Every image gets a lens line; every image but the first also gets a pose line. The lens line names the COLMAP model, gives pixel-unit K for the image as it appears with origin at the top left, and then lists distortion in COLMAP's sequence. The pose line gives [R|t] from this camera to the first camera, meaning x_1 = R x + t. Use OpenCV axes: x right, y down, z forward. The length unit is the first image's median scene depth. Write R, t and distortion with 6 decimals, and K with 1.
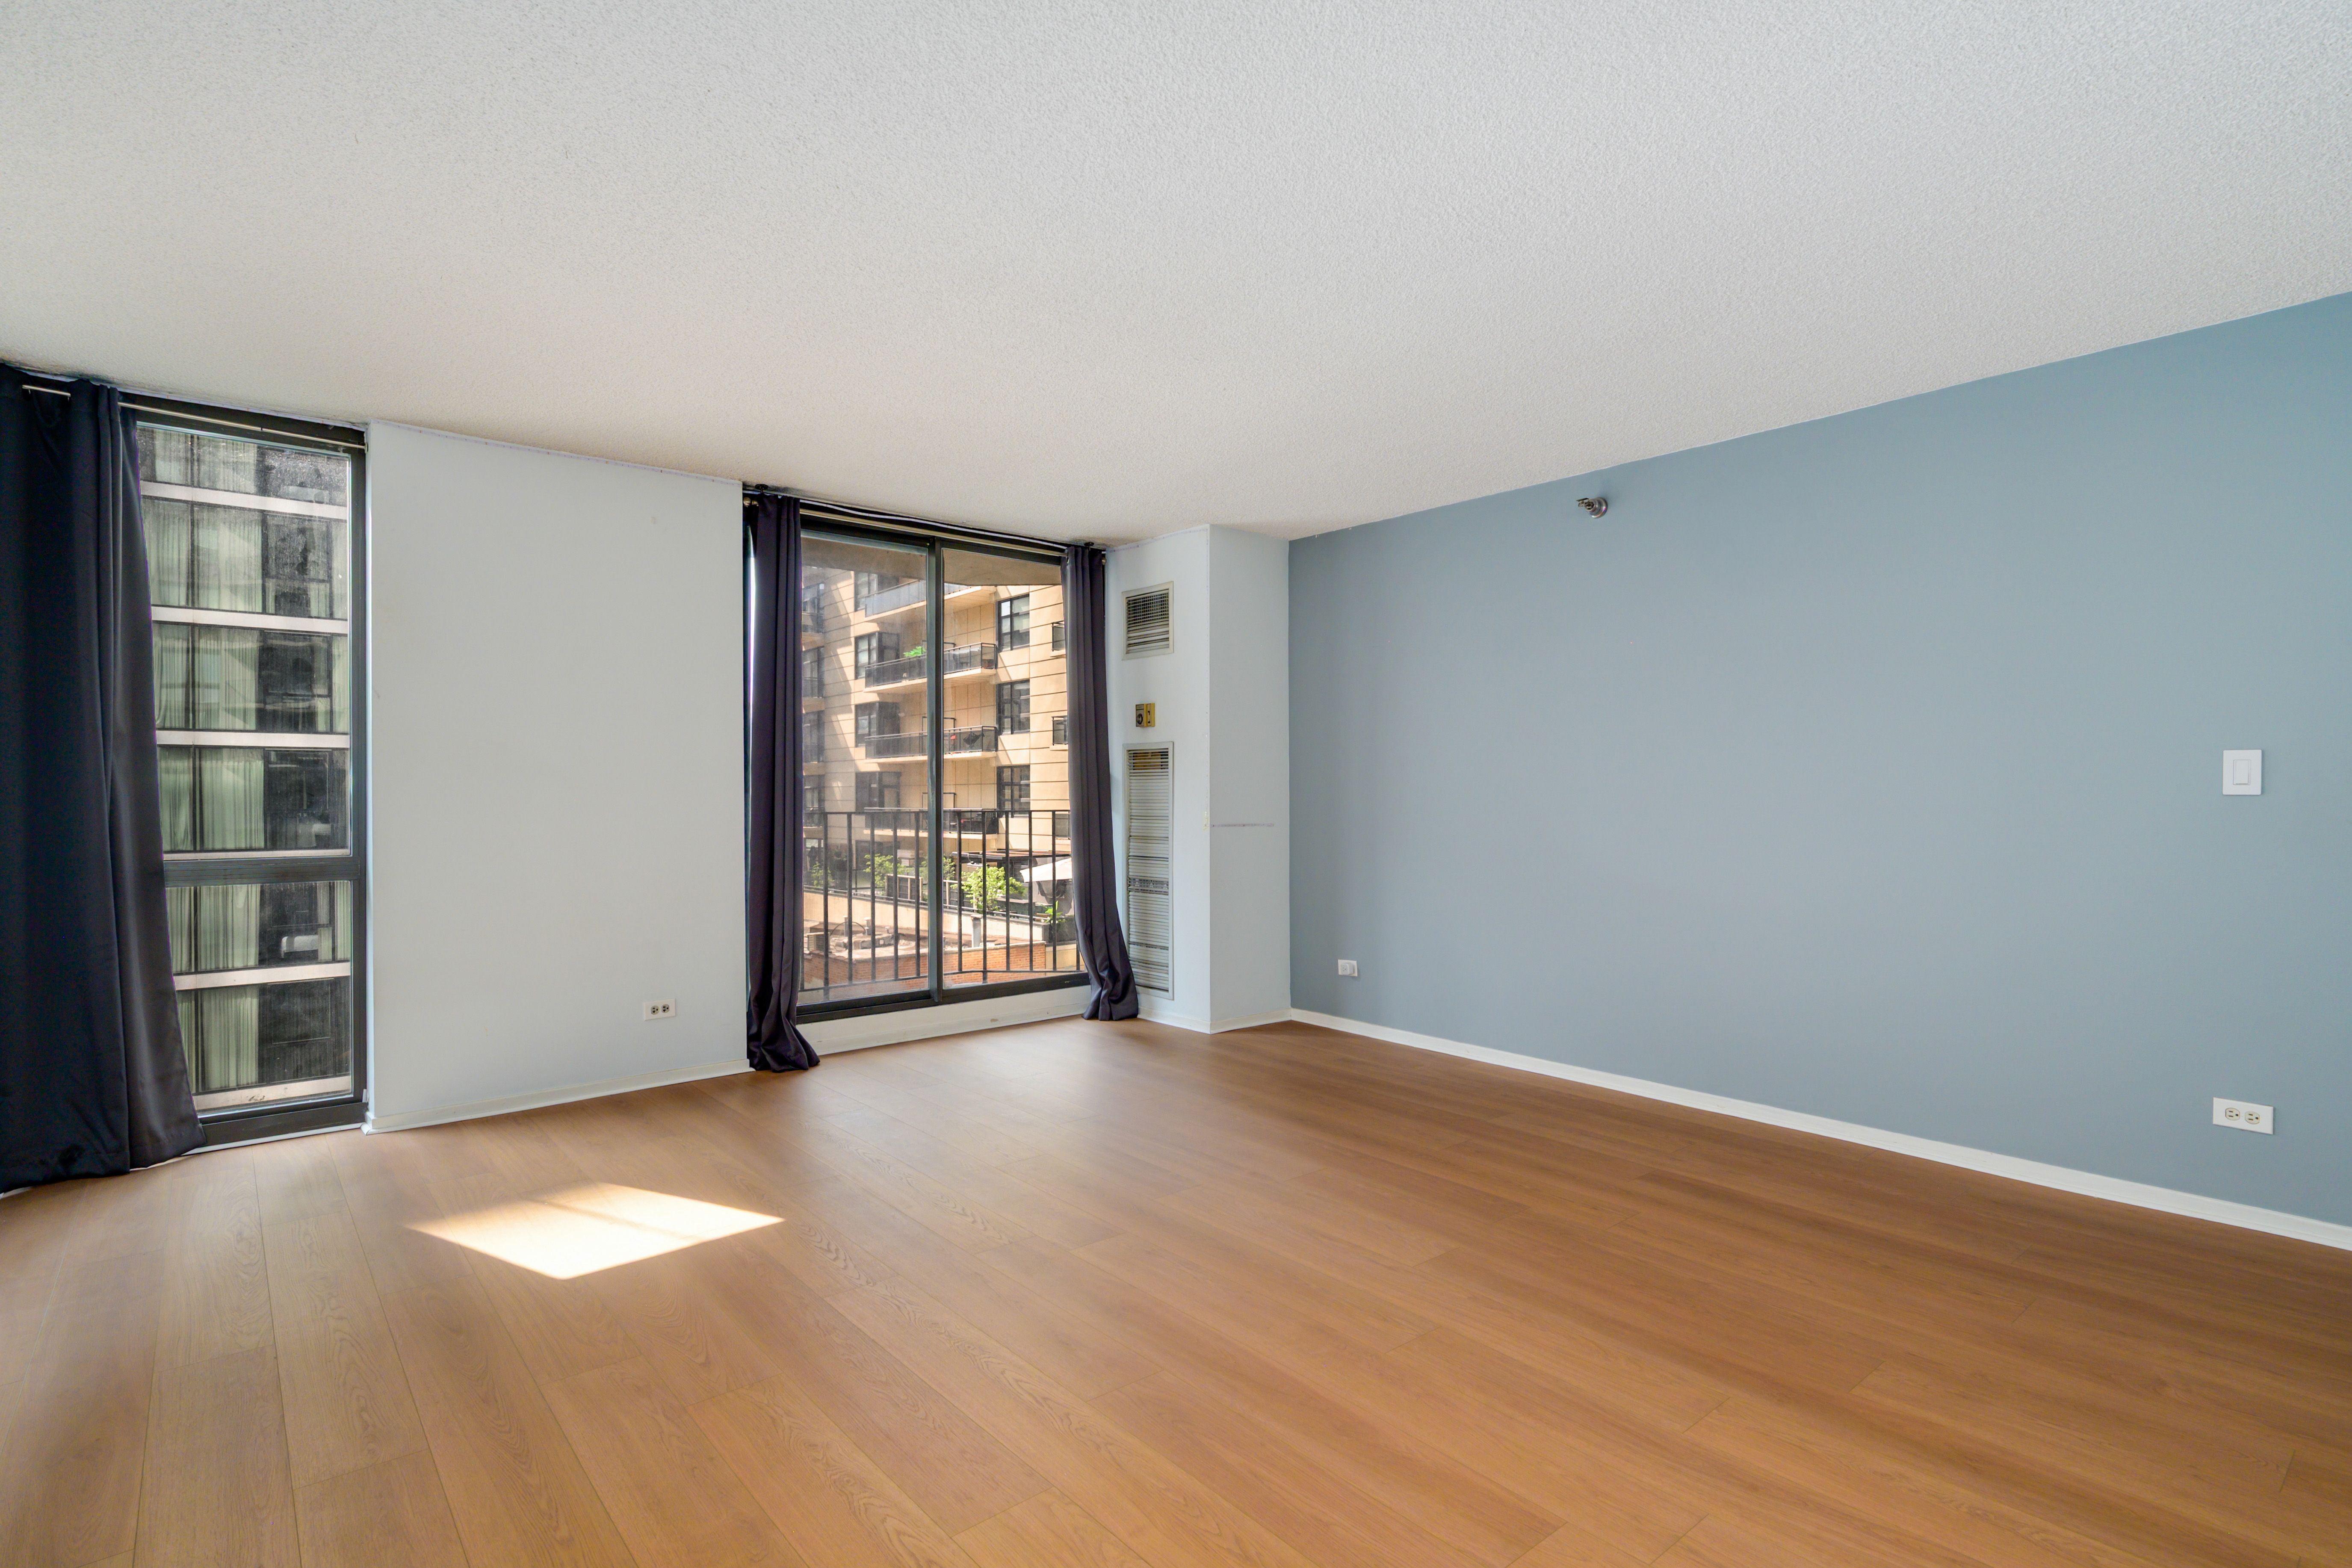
lens RADIAL K [[1155.1, 0, 1177.1], [0, 1155.1, 798.1], [0, 0, 1]] dist [0.004668, 0.000901]
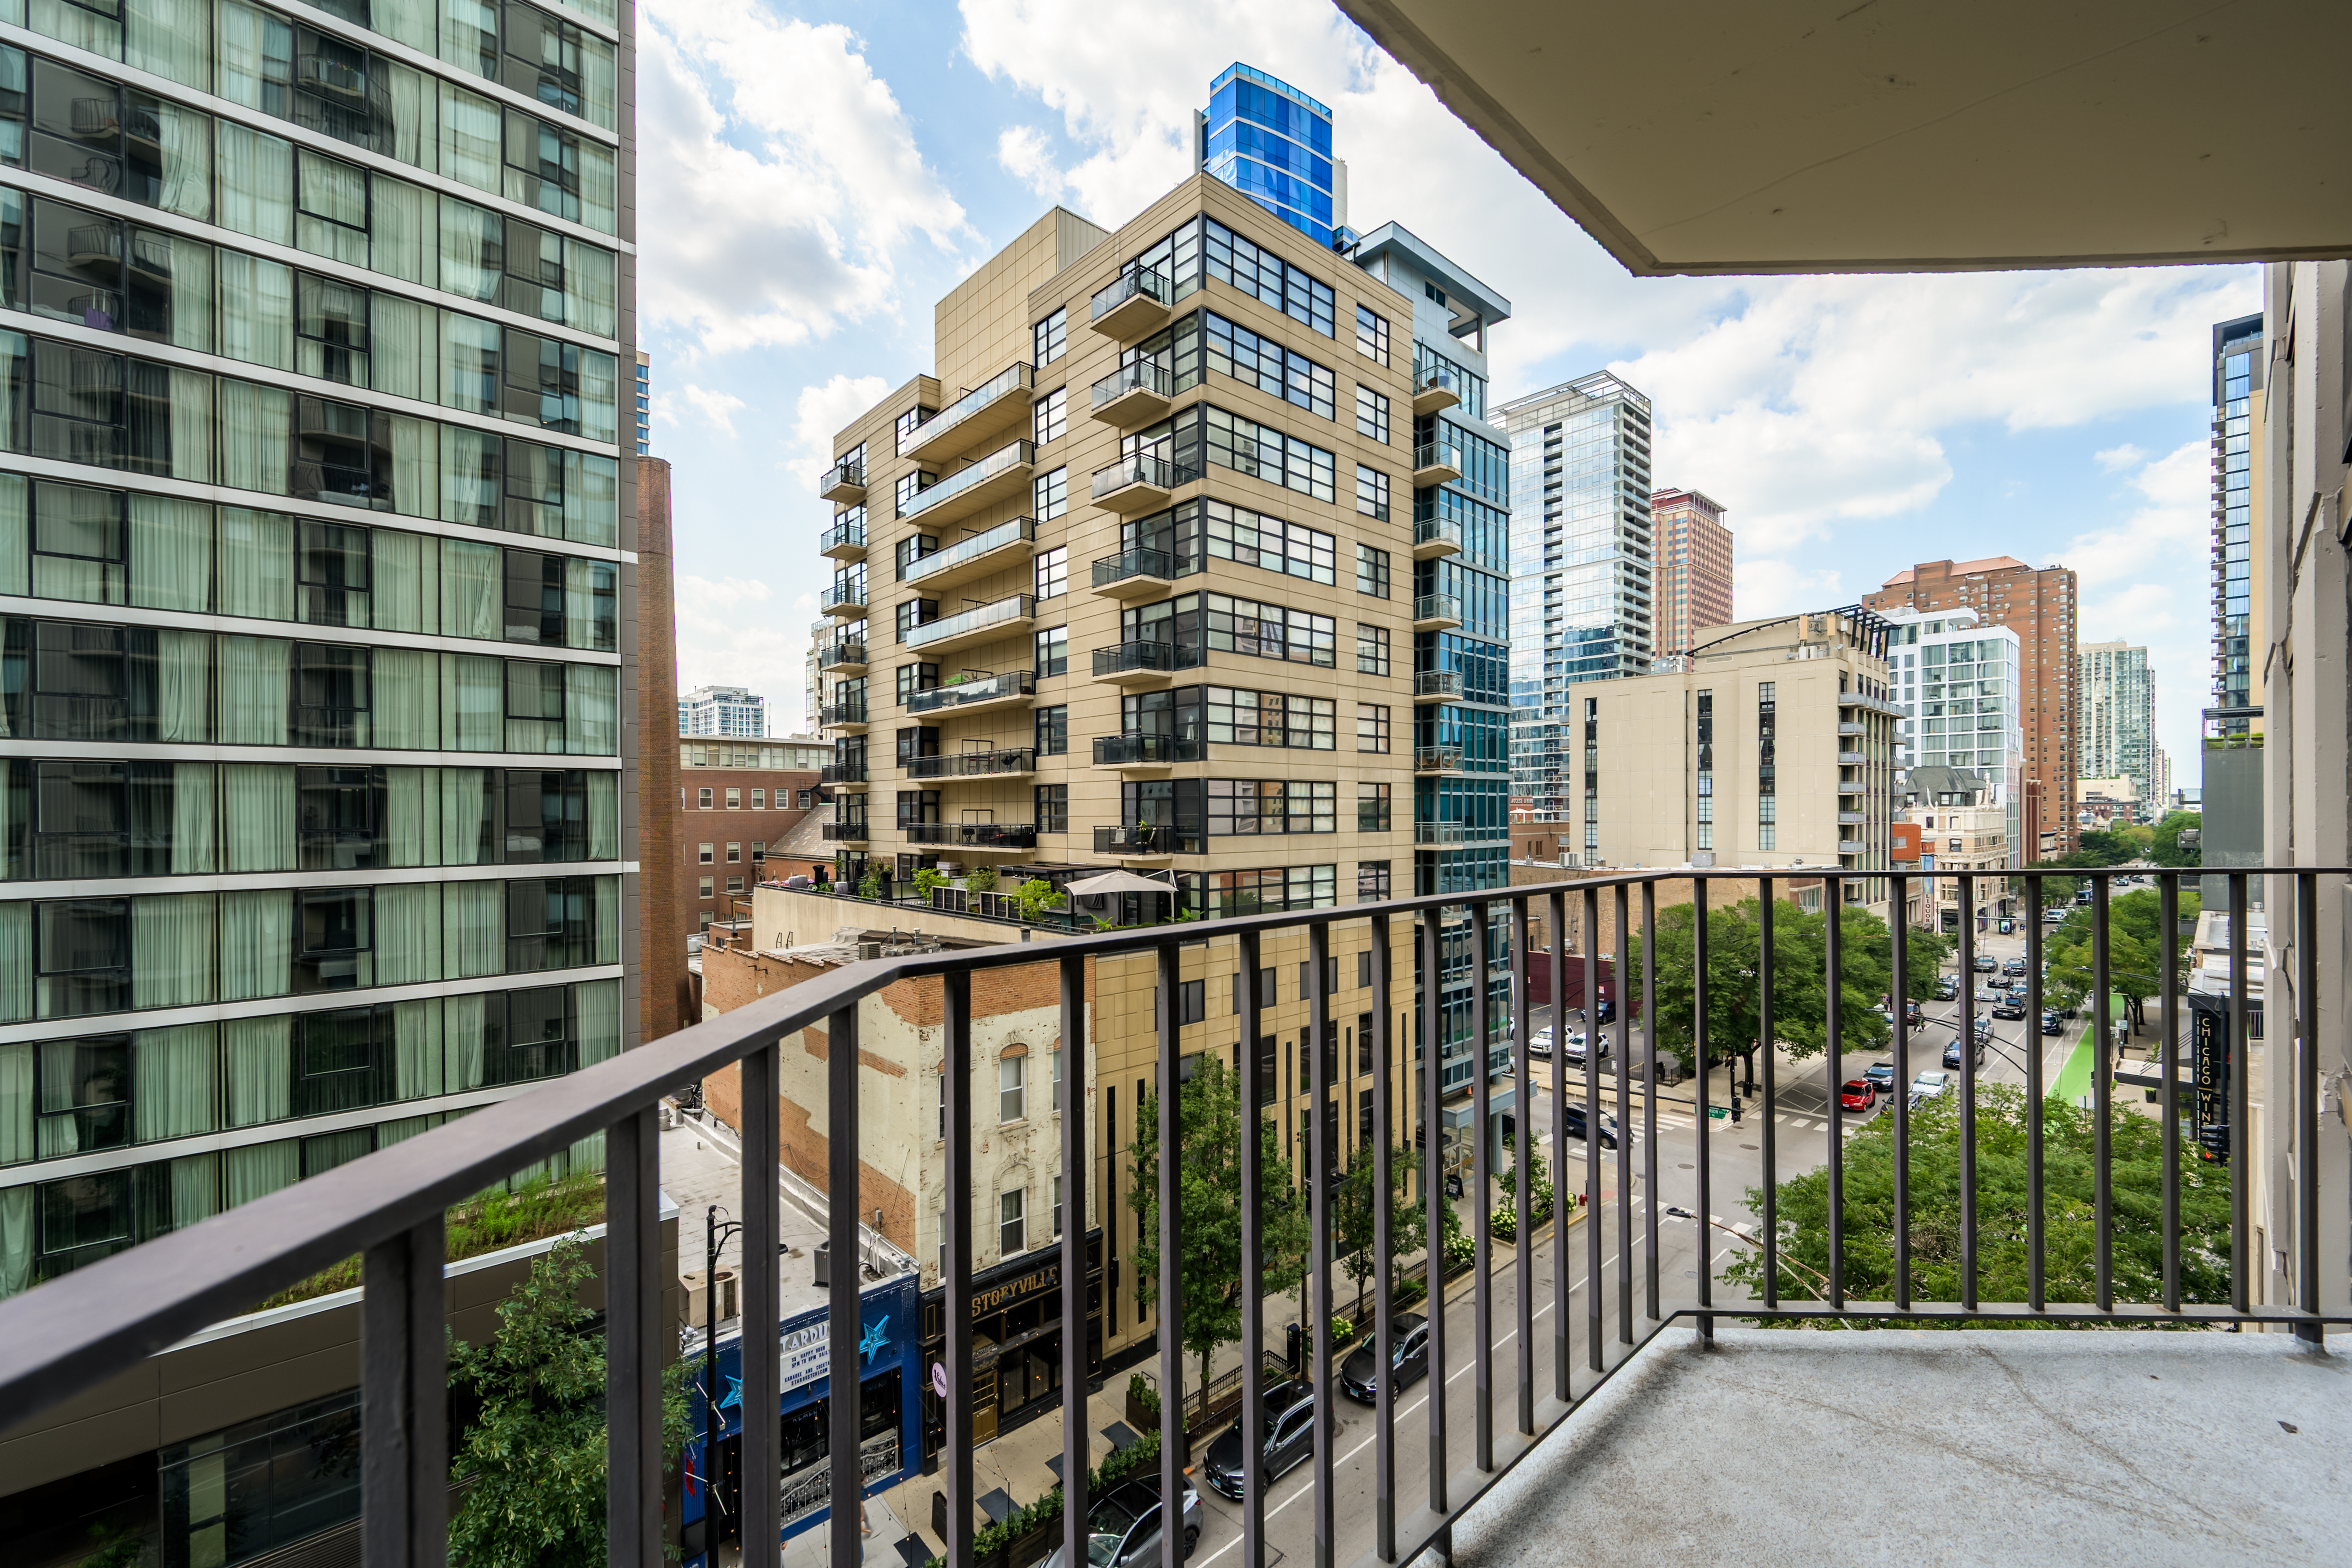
lens RADIAL K [[953.5, 0, 1194.0], [0, 953.5, 814.8], [0, 0, 1]] dist [-0.003324, -0.000368]
pose [[0.998688, -0.000757, 0.051202, -0.055040], [0.000694, 0.999999, 0.001259, -0.001210], [-0.051203, -0.001221, 0.998688, 0.110022]]
